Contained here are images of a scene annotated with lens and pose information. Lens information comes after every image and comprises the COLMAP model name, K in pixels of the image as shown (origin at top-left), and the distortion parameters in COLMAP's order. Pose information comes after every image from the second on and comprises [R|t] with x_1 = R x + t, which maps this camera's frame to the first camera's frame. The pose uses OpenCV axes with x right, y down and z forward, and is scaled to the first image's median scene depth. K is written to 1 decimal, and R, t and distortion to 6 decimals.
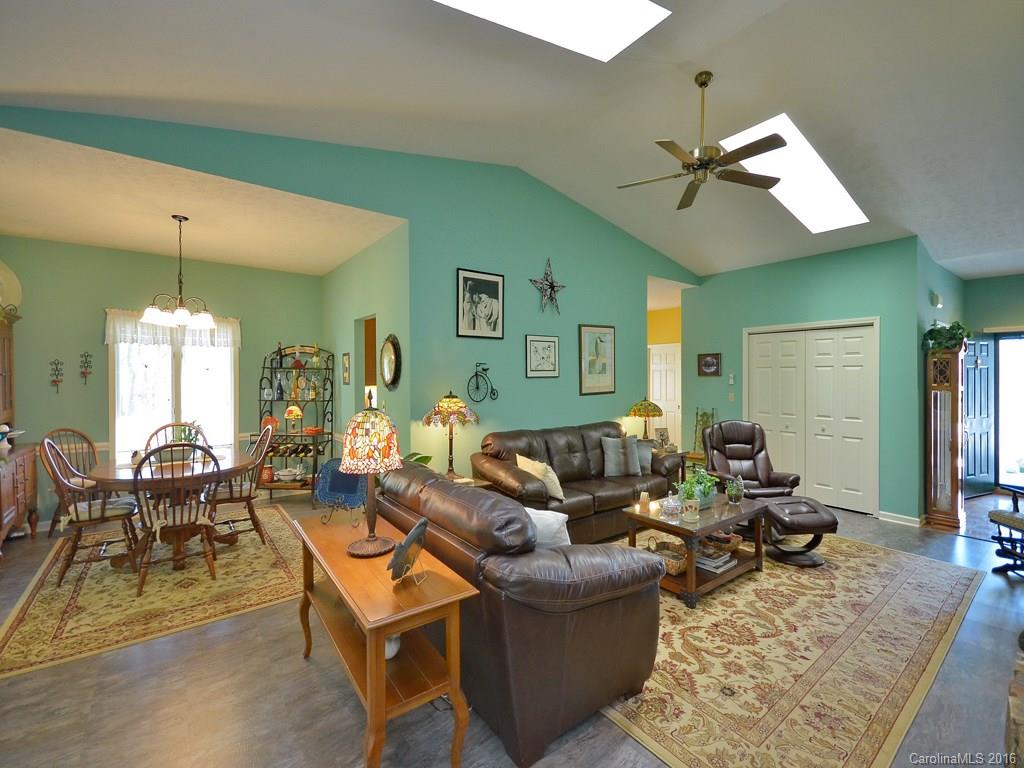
lens RADIAL K [[440.5, 0, 512.0], [0, 440.5, 384.0], [0, 0, 1]] dist [-0.000757, -0.000144]
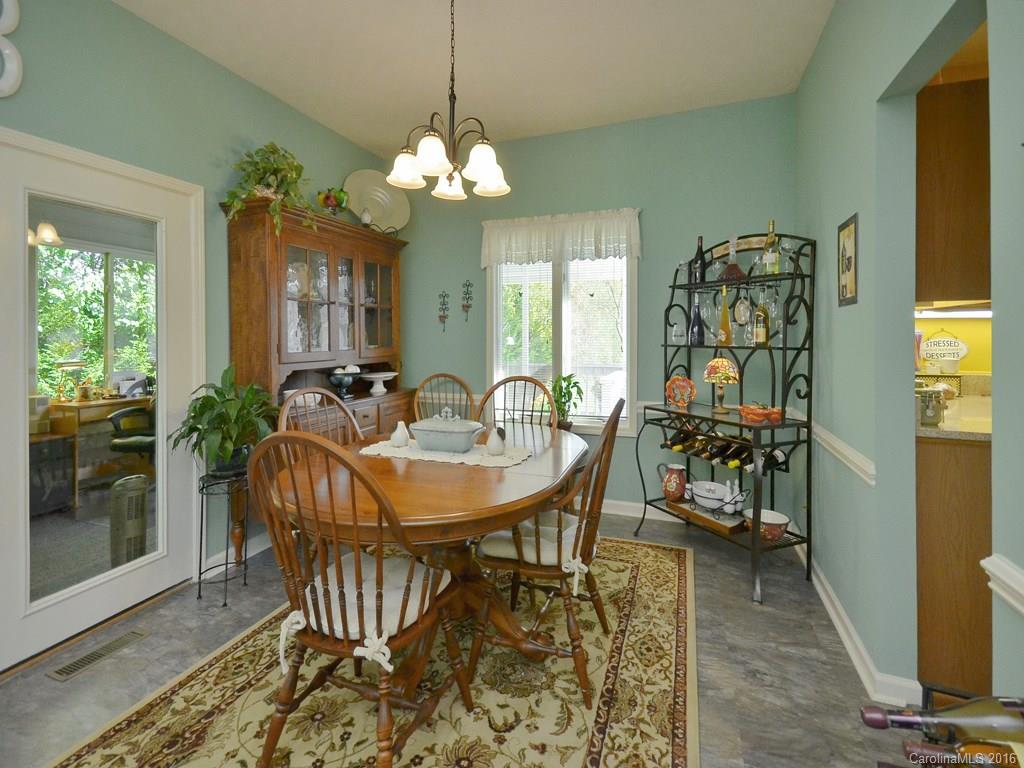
lens RADIAL K [[438.7, 0, 509.1], [0, 438.7, 342.3], [0, 0, 1]] dist [0.000611, 0.000102]
pose [[0.512049, 0.007423, -0.858924, -0.197335], [-0.001173, 0.999968, 0.007943, 0.029087], [0.858955, -0.003060, 0.512041, 0.546881]]
